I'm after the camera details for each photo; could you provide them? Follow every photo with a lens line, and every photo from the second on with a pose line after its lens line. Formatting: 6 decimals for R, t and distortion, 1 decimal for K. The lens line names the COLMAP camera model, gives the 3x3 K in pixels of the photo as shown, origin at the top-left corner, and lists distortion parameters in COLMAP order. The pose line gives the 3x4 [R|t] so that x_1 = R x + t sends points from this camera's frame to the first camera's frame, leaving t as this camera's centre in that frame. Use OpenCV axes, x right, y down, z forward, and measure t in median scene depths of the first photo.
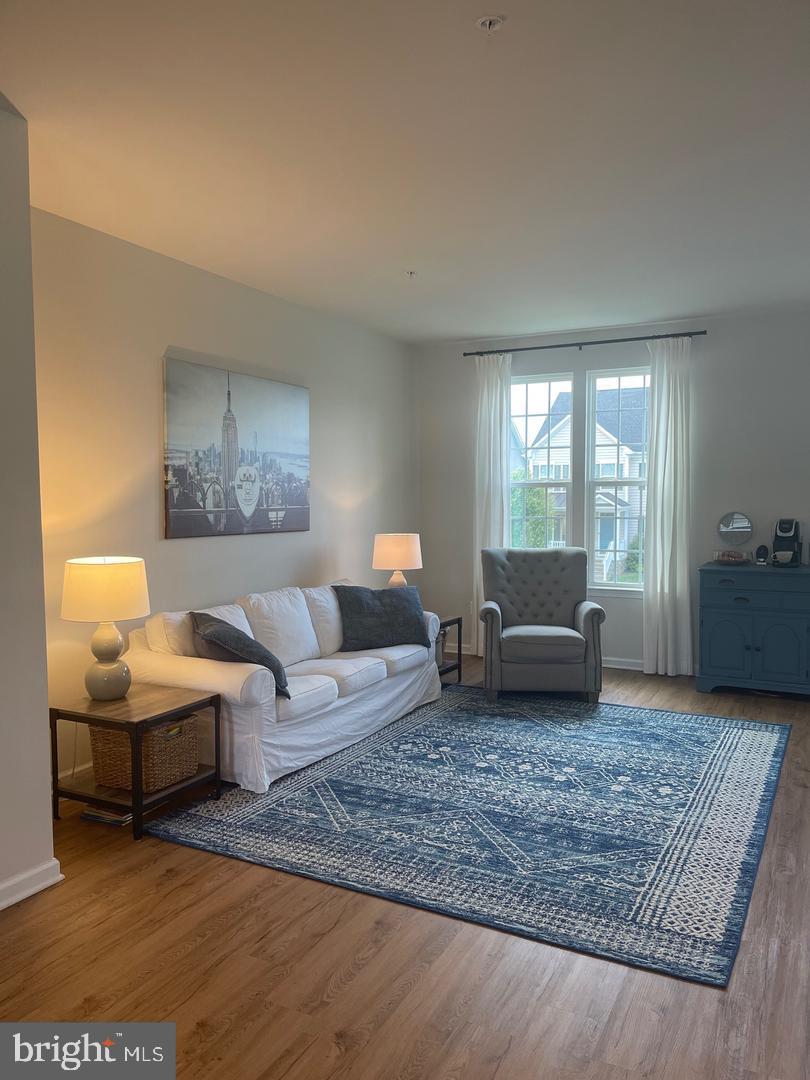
lens RADIAL K [[826.8, 0, 407.1], [0, 826.8, 533.9], [0, 0, 1]] dist [0.053558, -0.047589]
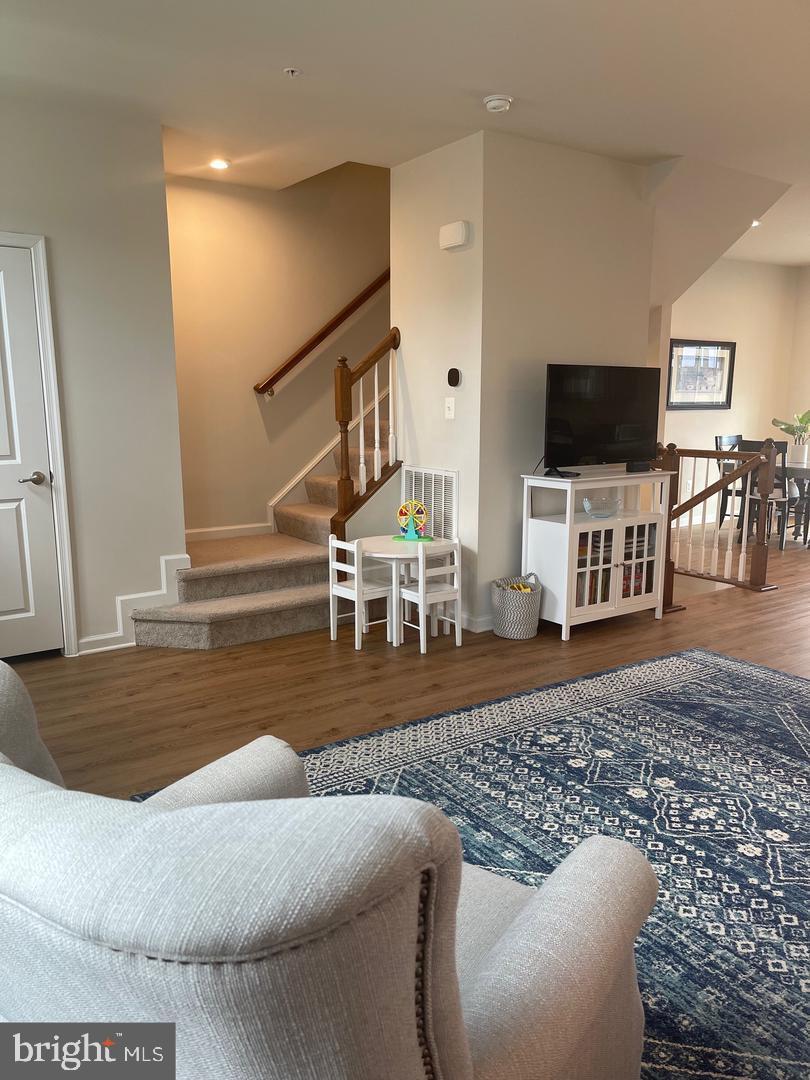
lens RADIAL K [[826.8, 0, 399.7], [0, 826.8, 540.6], [0, 0, 1]] dist [0.053558, -0.047589]
pose [[-0.882326, -0.075994, 0.464463, 0.135664], [0.027795, 0.976741, 0.212613, -0.124314], [-0.469817, 0.200504, -0.859692, 3.261227]]
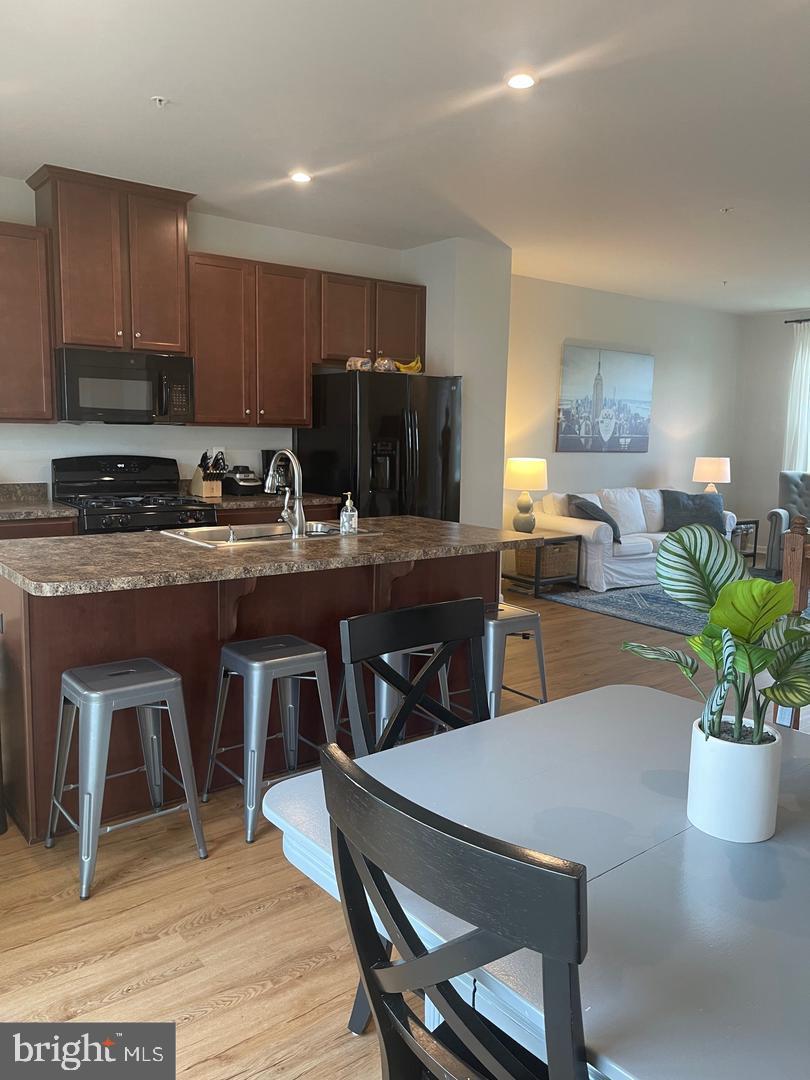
lens RADIAL K [[826.8, 0, 407.8], [0, 826.8, 539.3], [0, 0, 1]] dist [0.053558, -0.047589]
pose [[0.904839, 0.079576, -0.418252, 0.132776], [-0.044595, 0.994688, 0.092772, 0.033113], [0.423413, -0.065291, 0.903581, -0.560973]]
